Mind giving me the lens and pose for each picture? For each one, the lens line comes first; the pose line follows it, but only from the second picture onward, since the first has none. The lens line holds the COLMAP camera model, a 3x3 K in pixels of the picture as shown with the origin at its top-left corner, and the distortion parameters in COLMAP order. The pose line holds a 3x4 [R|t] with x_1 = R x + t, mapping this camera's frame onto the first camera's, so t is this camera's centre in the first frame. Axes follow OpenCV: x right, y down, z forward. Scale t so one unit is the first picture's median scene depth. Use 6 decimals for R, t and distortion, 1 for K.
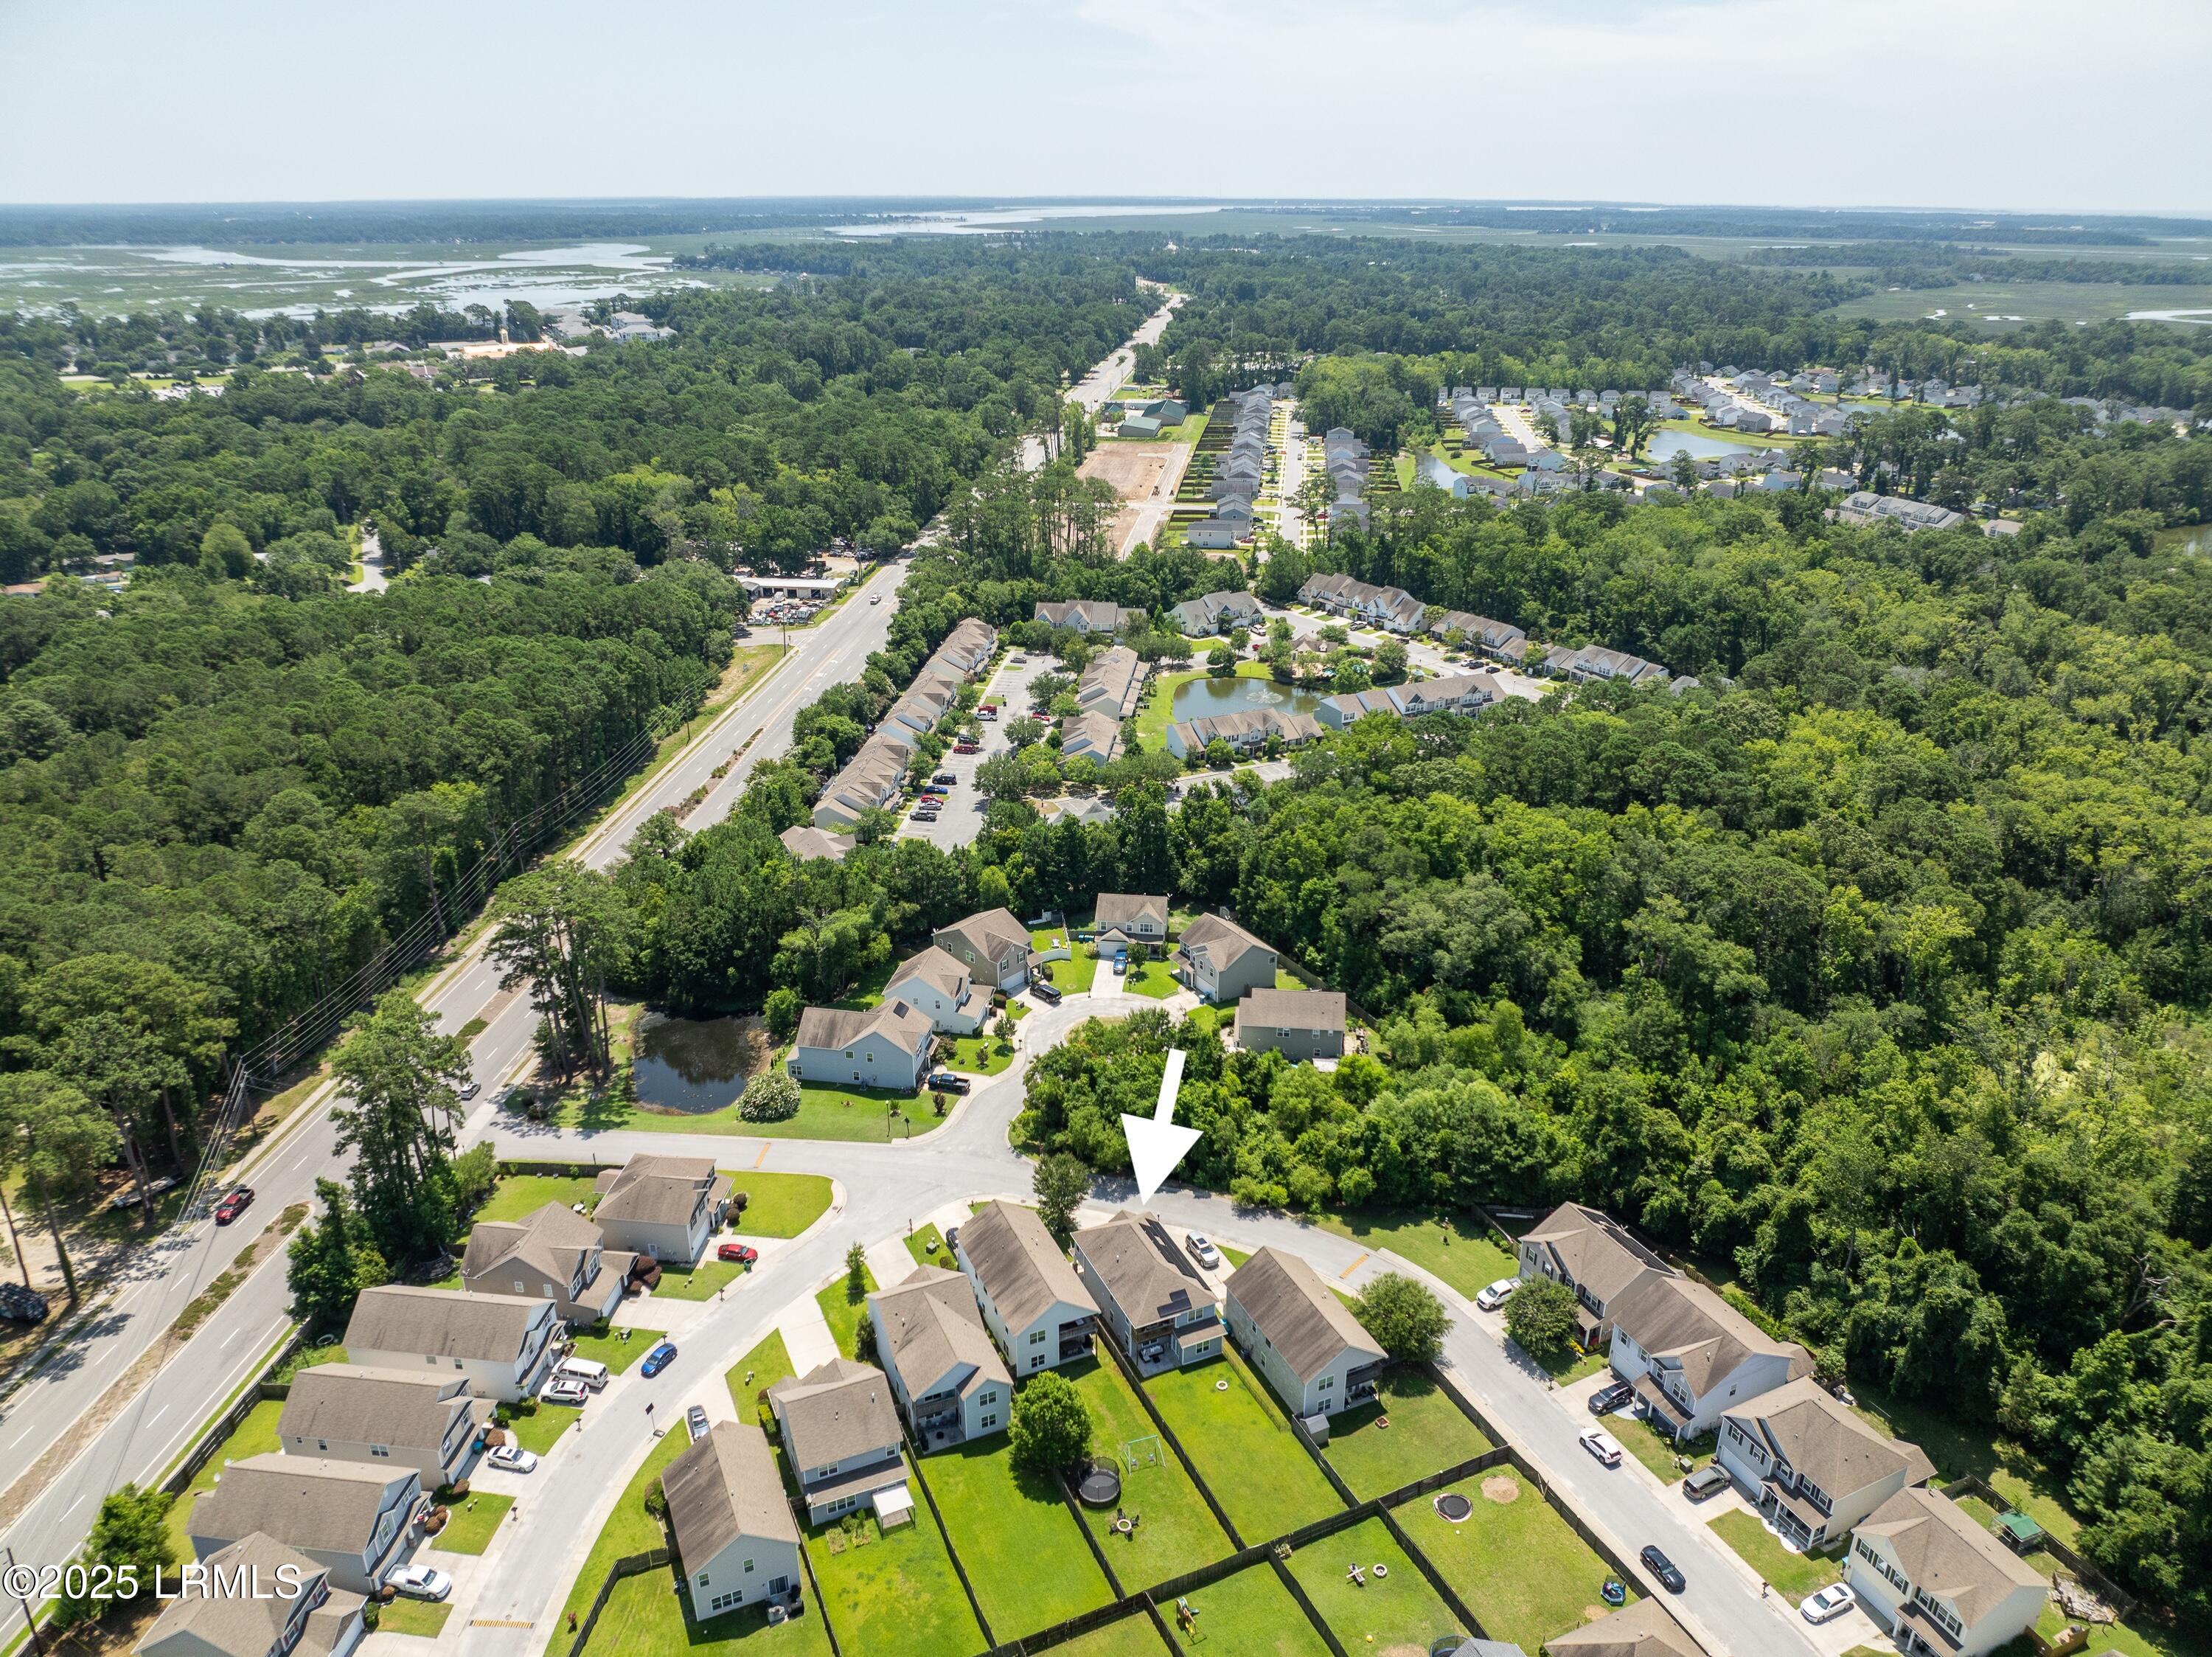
lens RADIAL K [[1552.1, 0, 1107.7], [0, 1552.1, 838.8], [0, 0, 1]] dist [-0.035364, -0.000609]
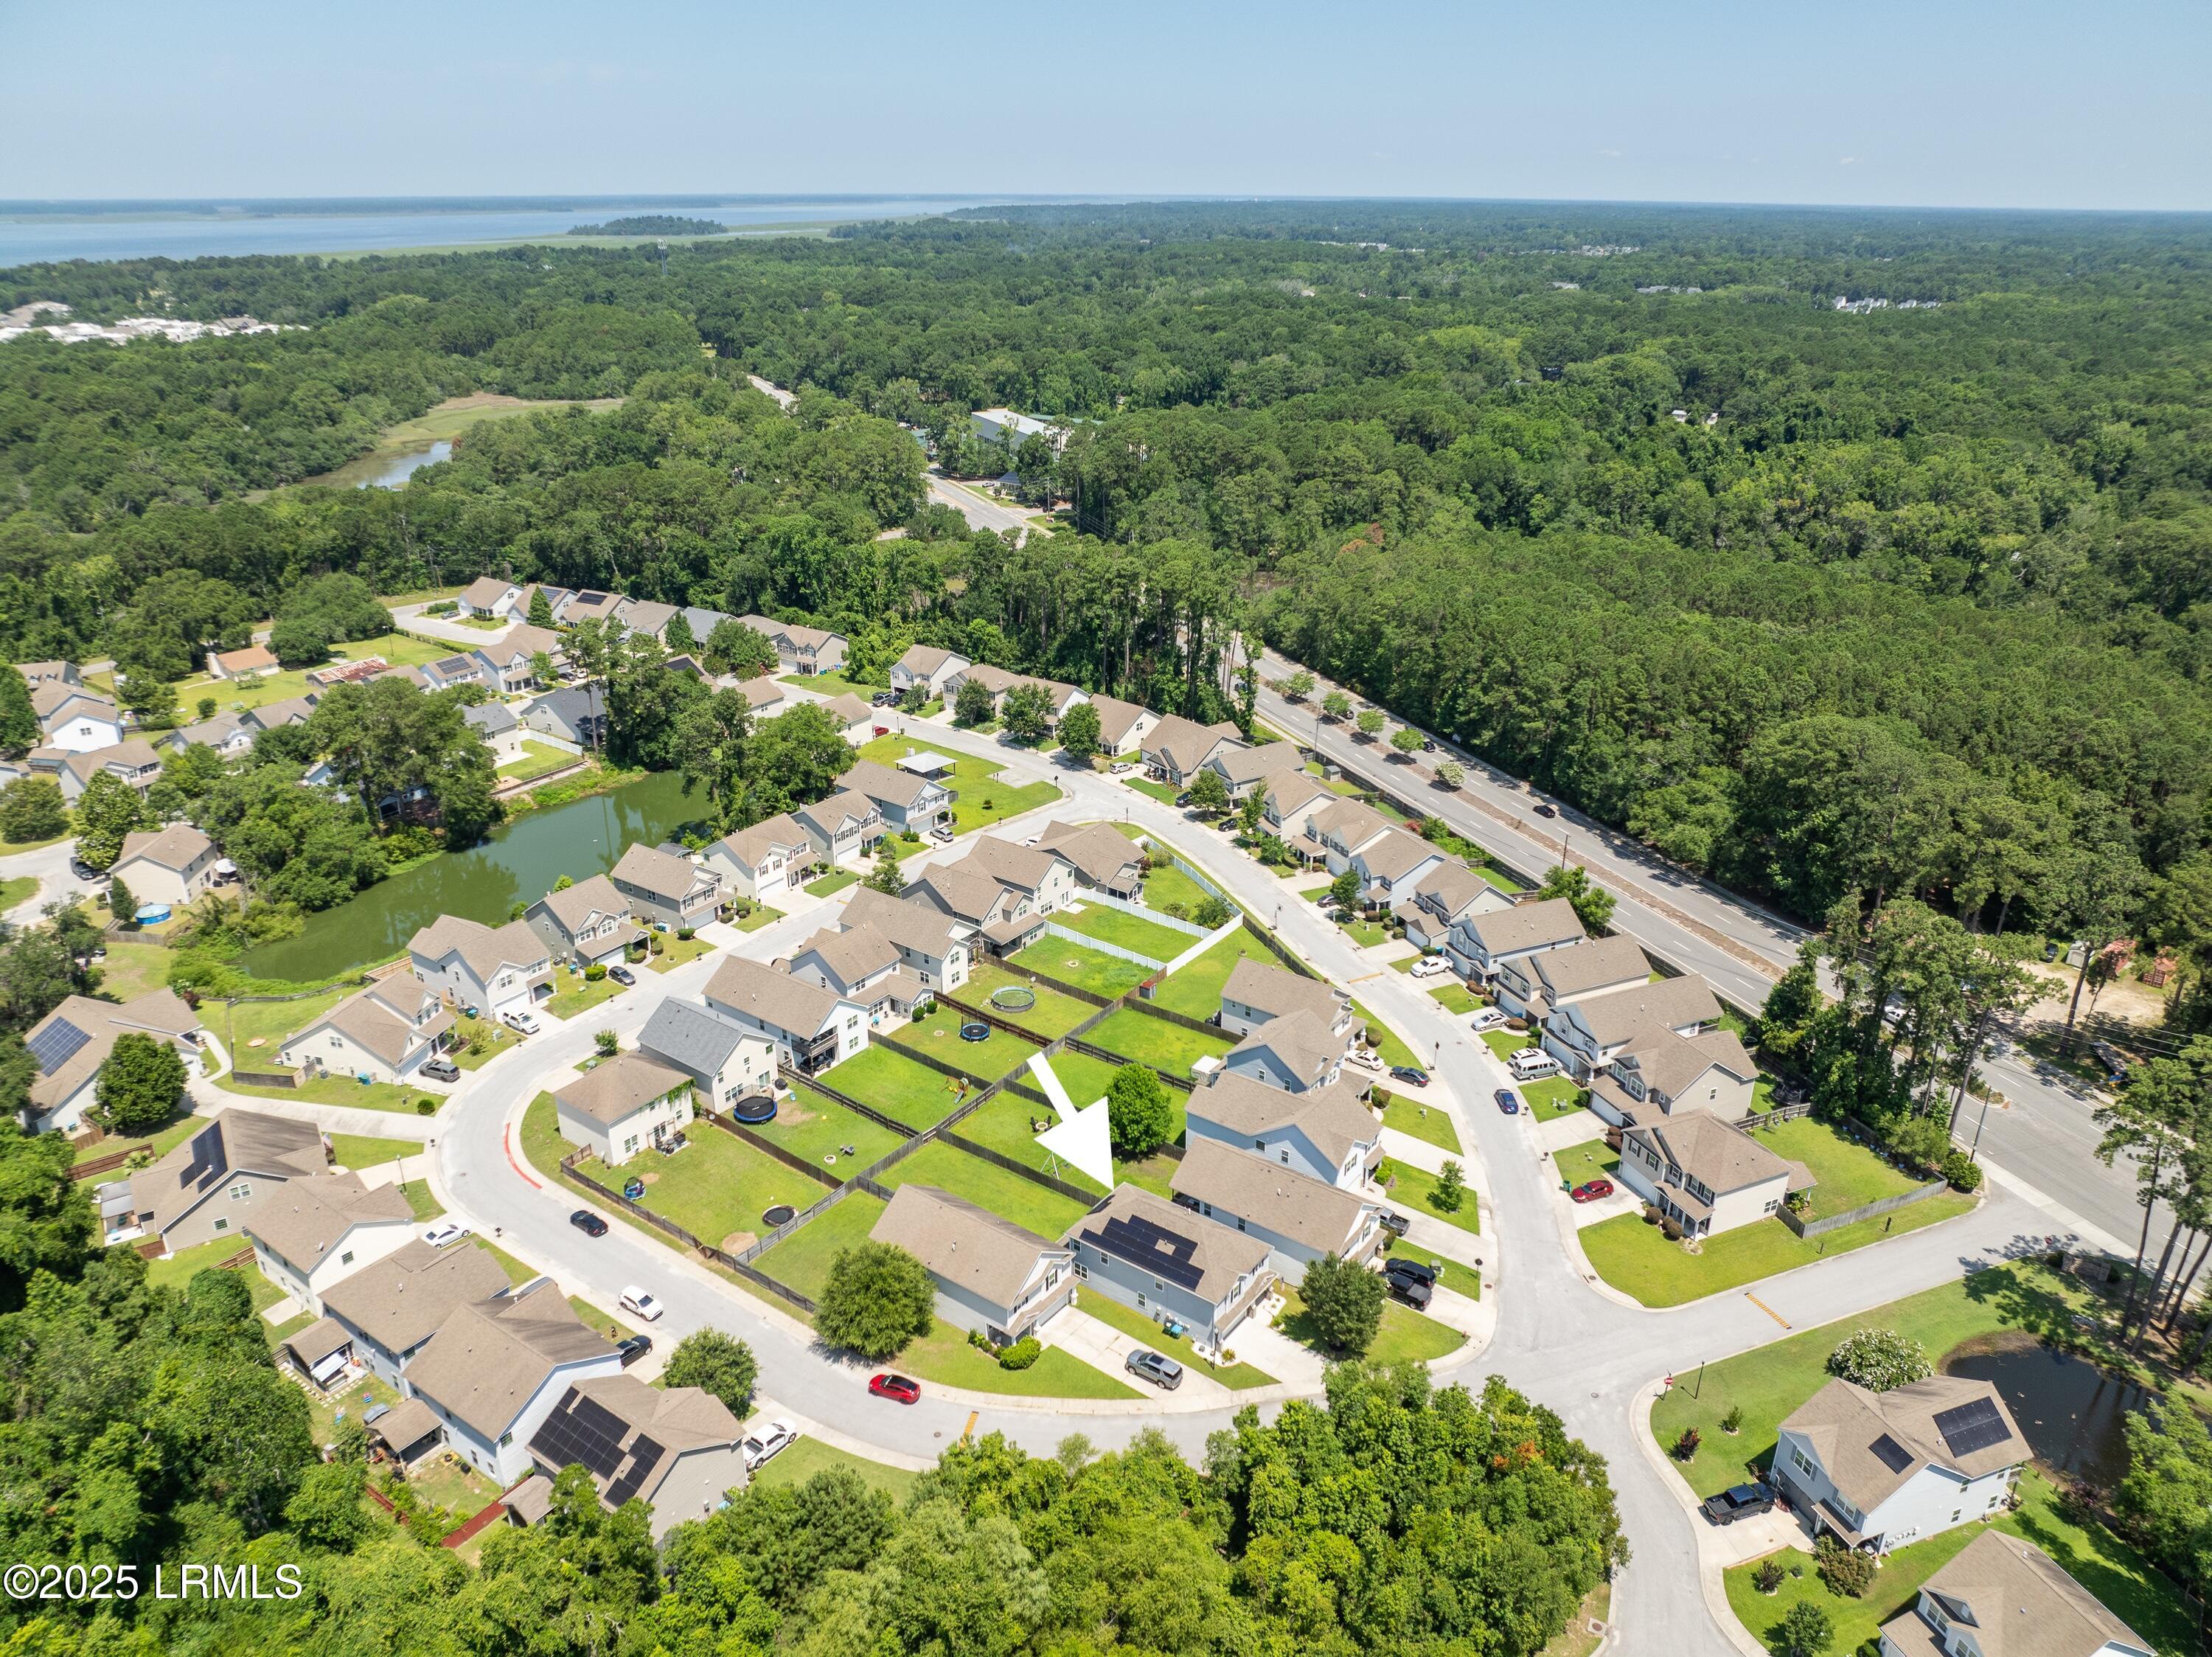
lens RADIAL K [[1552.1, 0, 1115.1], [0, 1552.1, 826.7], [0, 0, 1]] dist [-0.035364, -0.000609]
pose [[-0.868586, 0.183318, -0.460383, 0.304798], [-0.198902, 0.721957, 0.662734, -0.344359], [0.453868, 0.667212, -0.590619, 1.014394]]
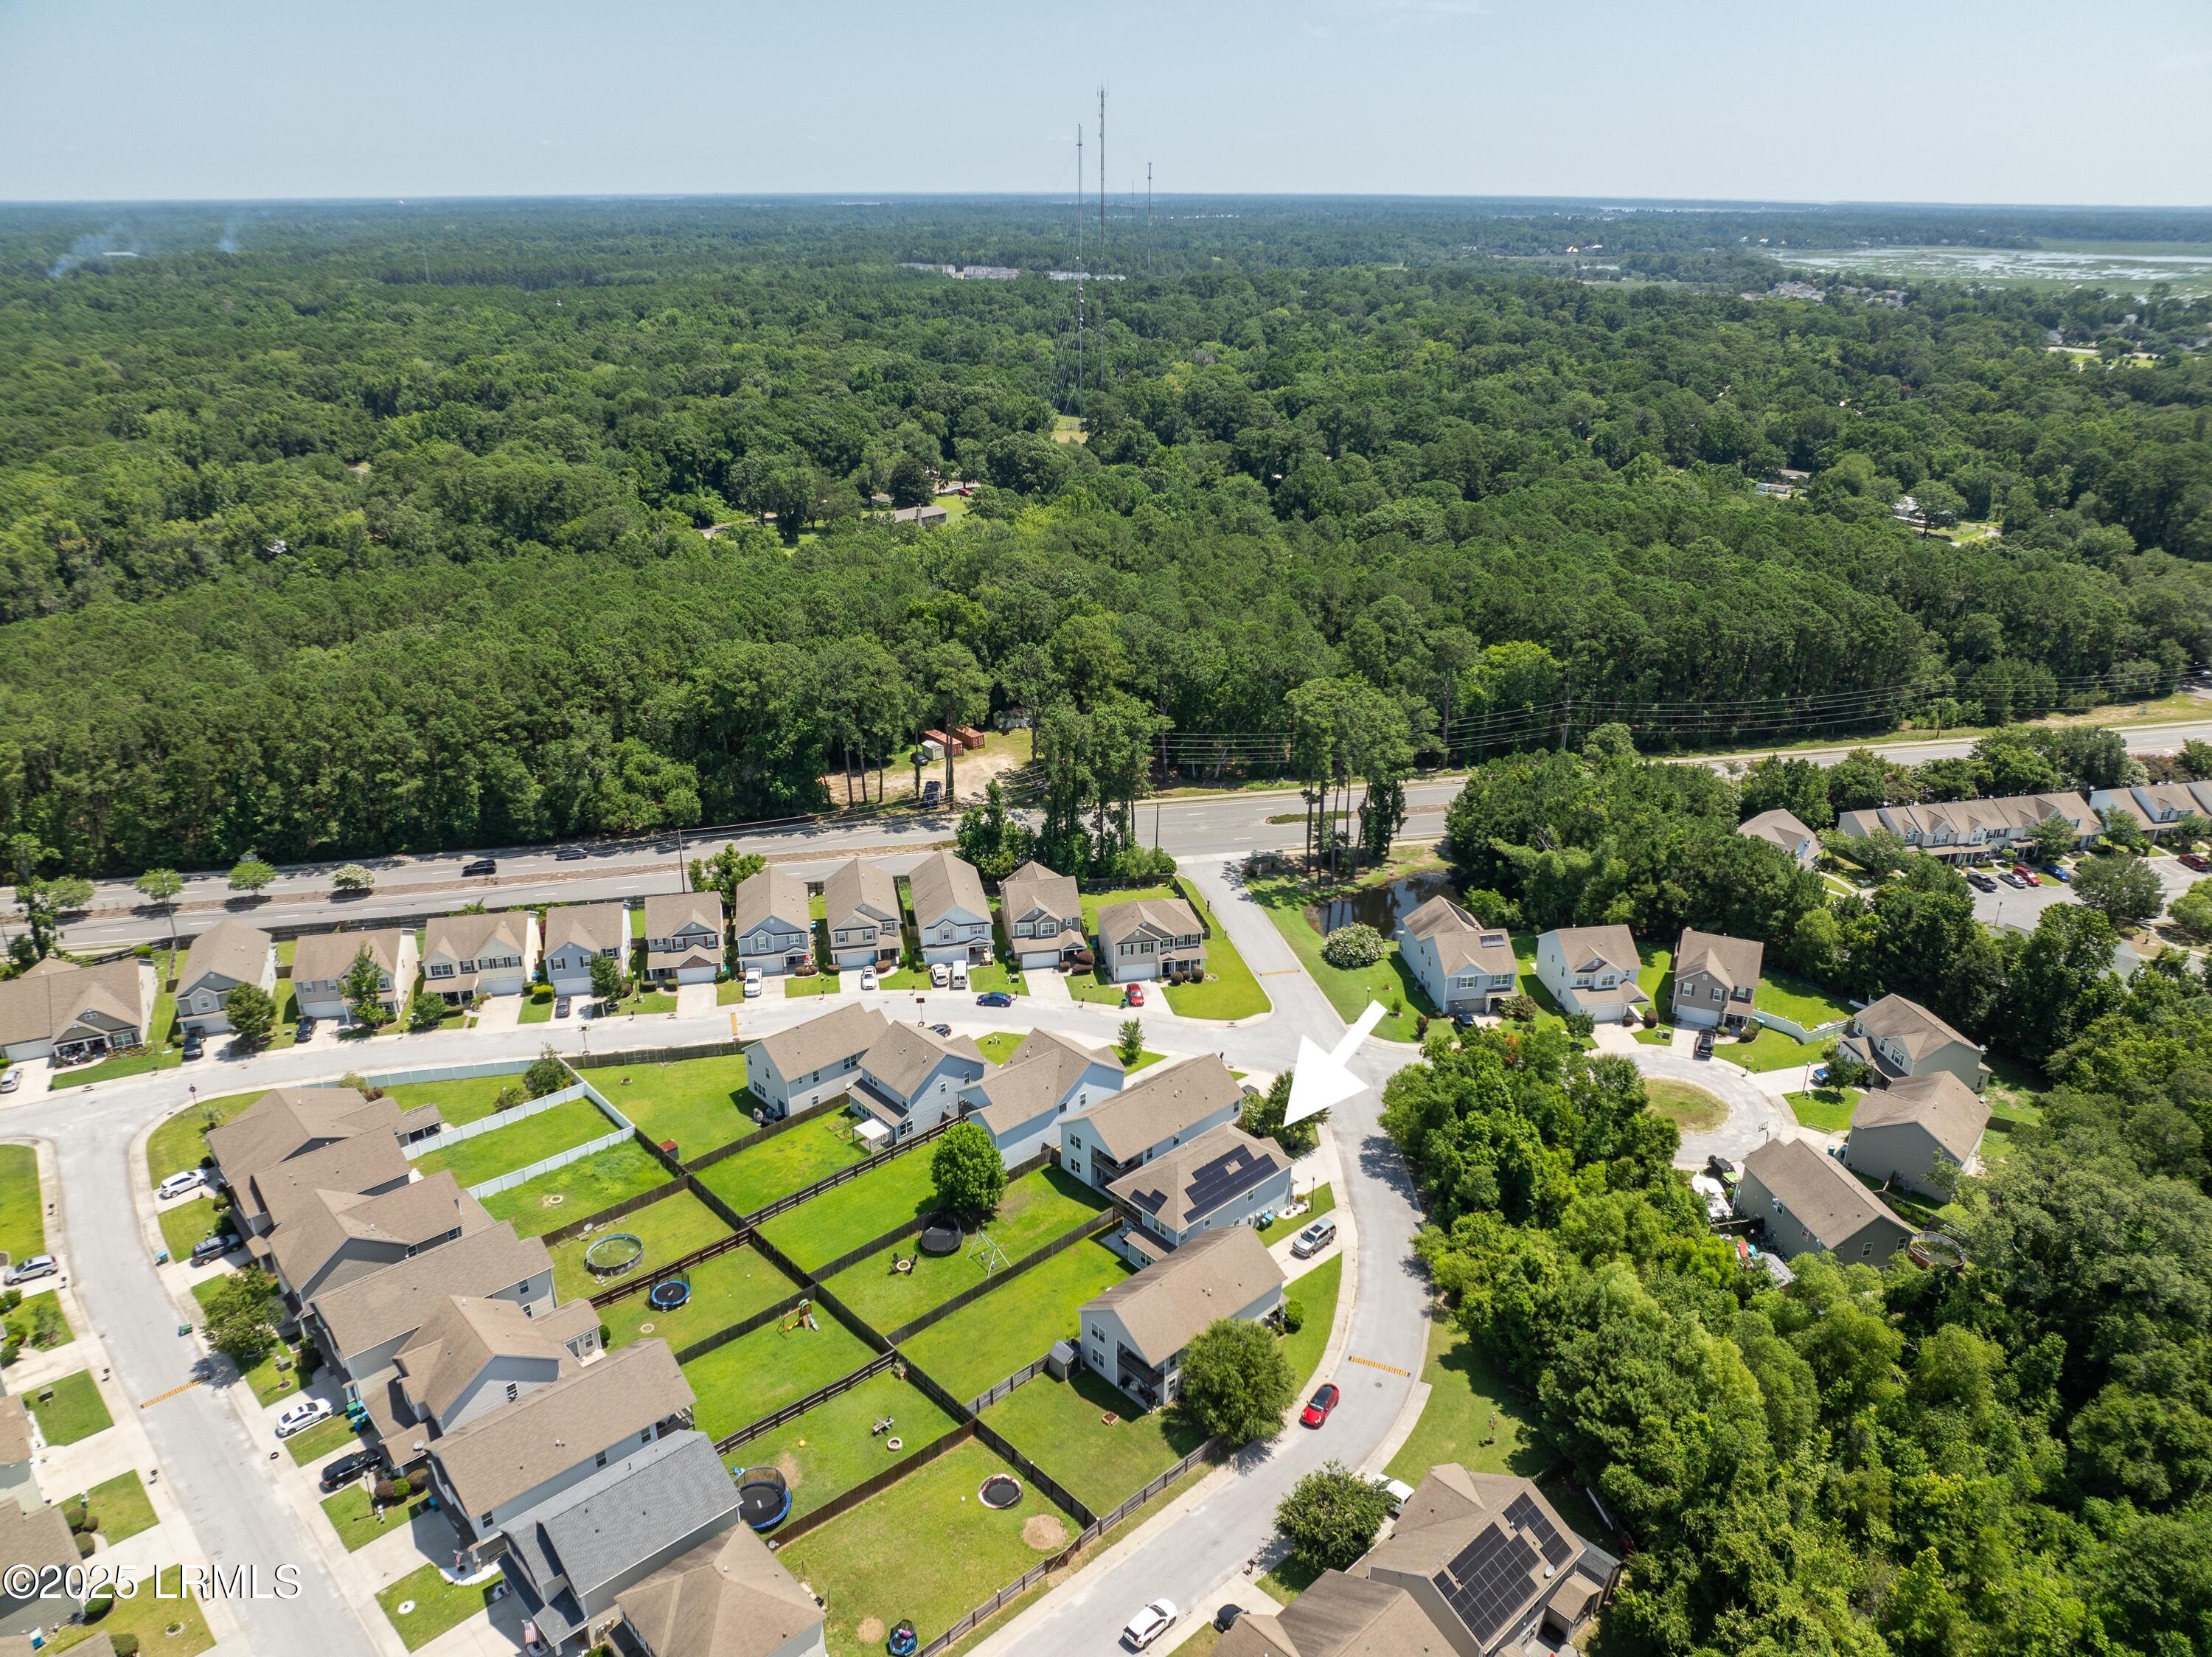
lens RADIAL K [[1552.1, 0, 1109.3], [0, 1552.1, 821.8], [0, 0, 1]] dist [-0.035364, -0.000609]
pose [[0.312312, 0.360437, -0.878946, 0.560914], [-0.371124, 0.897994, 0.236378, -0.083456], [0.874487, 0.252374, 0.414221, 0.389045]]
